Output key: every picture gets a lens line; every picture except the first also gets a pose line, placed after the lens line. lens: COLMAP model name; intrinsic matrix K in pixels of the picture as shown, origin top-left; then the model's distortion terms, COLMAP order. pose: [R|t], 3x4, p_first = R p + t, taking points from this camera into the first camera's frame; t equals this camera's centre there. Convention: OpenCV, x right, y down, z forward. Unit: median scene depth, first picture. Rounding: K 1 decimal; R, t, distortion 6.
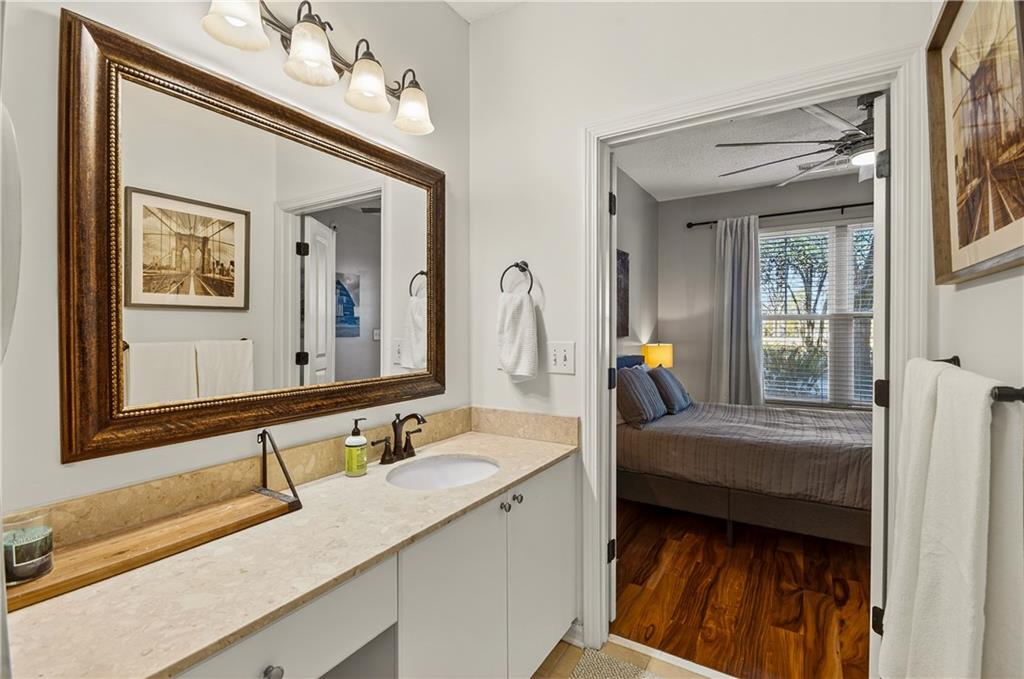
lens RADIAL K [[462.7, 0, 513.6], [0, 462.7, 336.6], [0, 0, 1]] dist [0.000161, -0.000258]
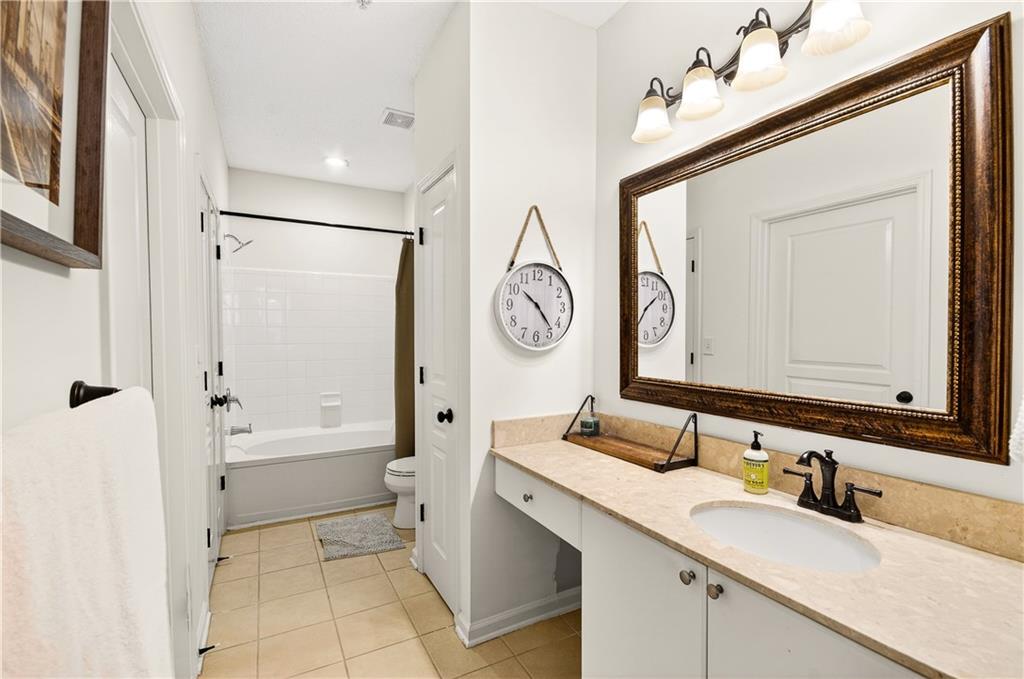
lens RADIAL K [[462.7, 0, 513.3], [0, 462.7, 336.8], [0, 0, 1]] dist [0.000161, -0.000258]
pose [[-0.494977, 0.015862, -0.868761, 0.735212], [-0.004330, 0.999776, 0.020720, -0.030509], [0.868895, 0.014018, -0.494797, 1.078540]]
